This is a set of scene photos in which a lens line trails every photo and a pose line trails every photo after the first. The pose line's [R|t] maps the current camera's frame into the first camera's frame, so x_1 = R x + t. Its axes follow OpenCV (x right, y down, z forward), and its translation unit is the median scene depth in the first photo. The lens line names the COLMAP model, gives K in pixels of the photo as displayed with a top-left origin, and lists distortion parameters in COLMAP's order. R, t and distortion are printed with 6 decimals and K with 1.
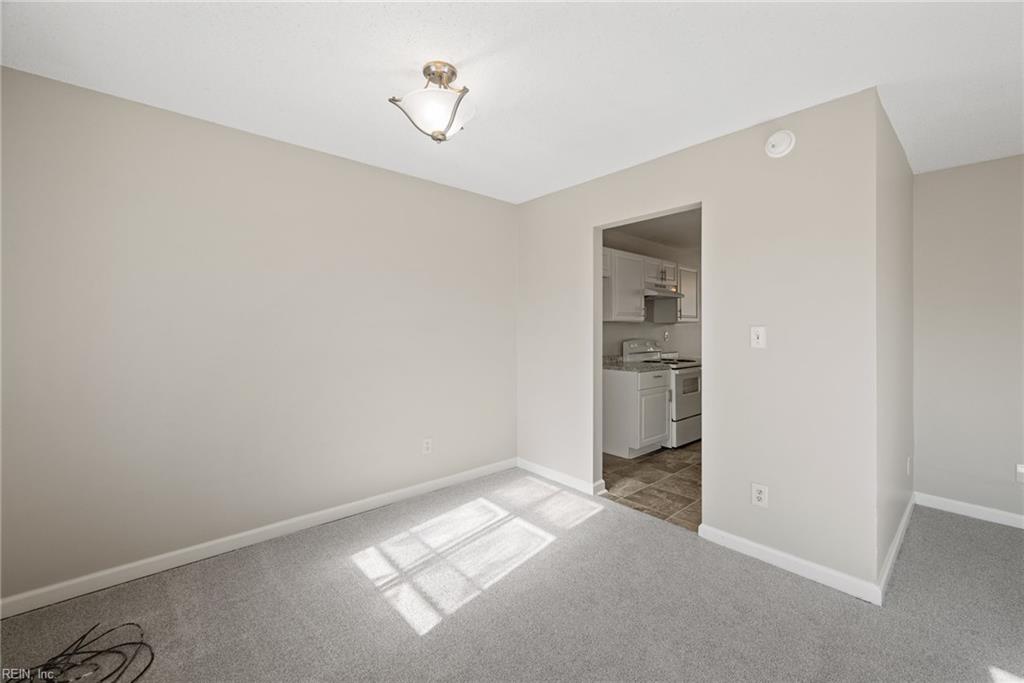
lens RADIAL K [[412.8, 0, 512.7], [0, 412.8, 325.6], [0, 0, 1]] dist [0.006817, -0.000458]
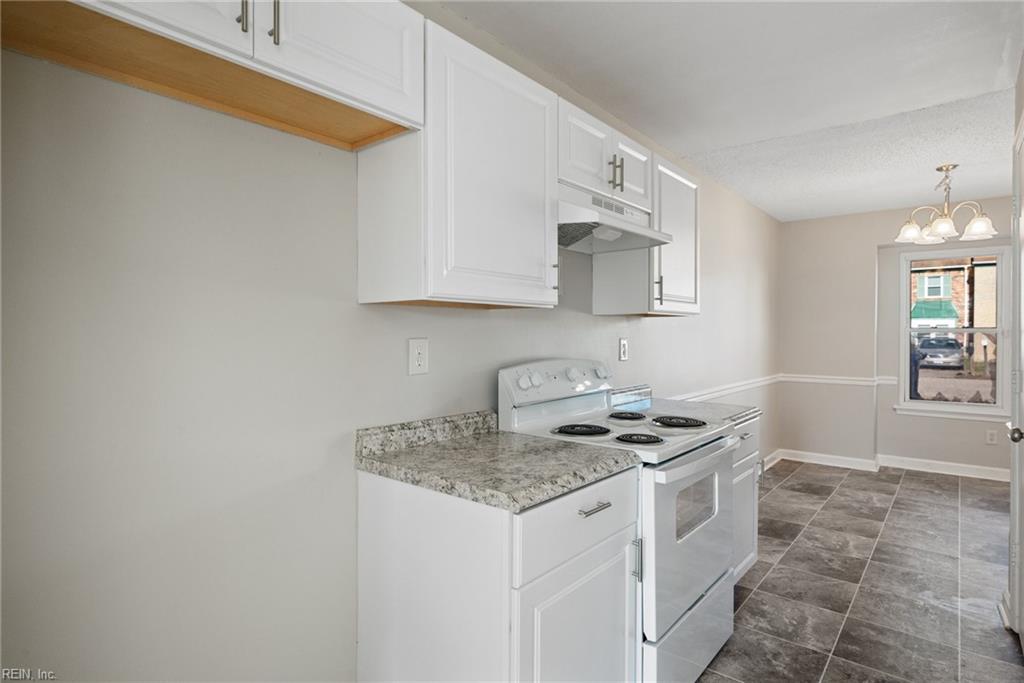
lens RADIAL K [[530.4, 0, 513.0], [0, 530.4, 336.4], [0, 0, 1]] dist [0.000465, 0.000006]
pose [[0.987841, -0.001289, 0.155459, 0.327502], [-0.001190, 0.999874, 0.015855, 0.009493], [-0.155460, -0.015847, 0.987715, 0.897389]]
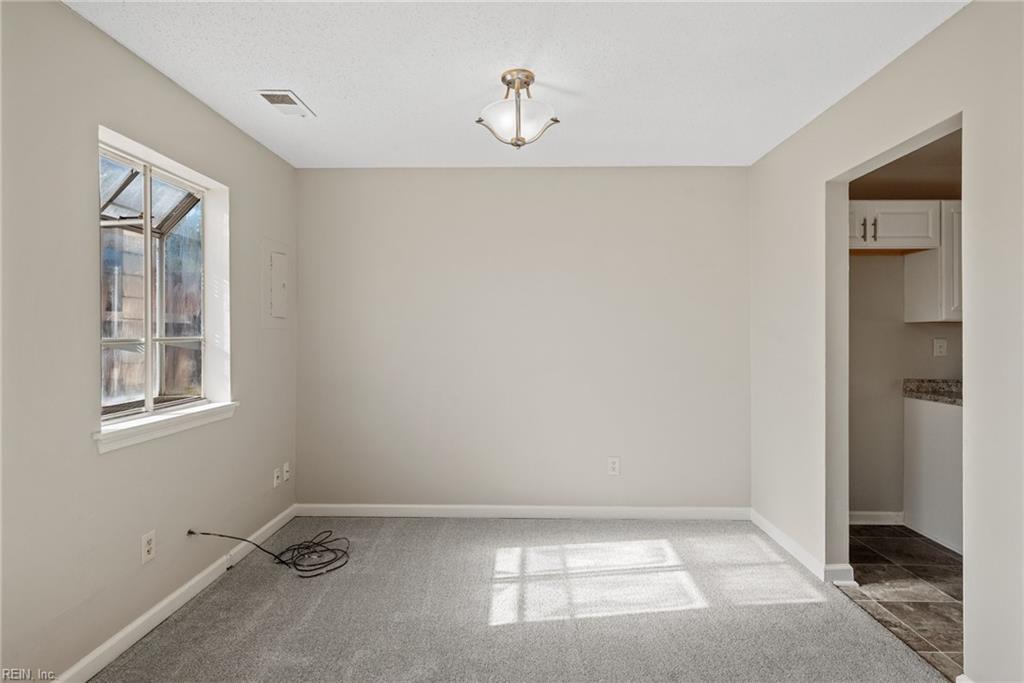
lens RADIAL K [[515.0, 0, 517.3], [0, 515.0, 333.1], [0, 0, 1]] dist [0.008086, -0.002313]
pose [[0.739220, -0.000059, -0.673464, 0.392759], [0.005006, 0.999973, 0.005407, -0.001636], [0.673445, -0.007368, 0.739200, 0.044394]]
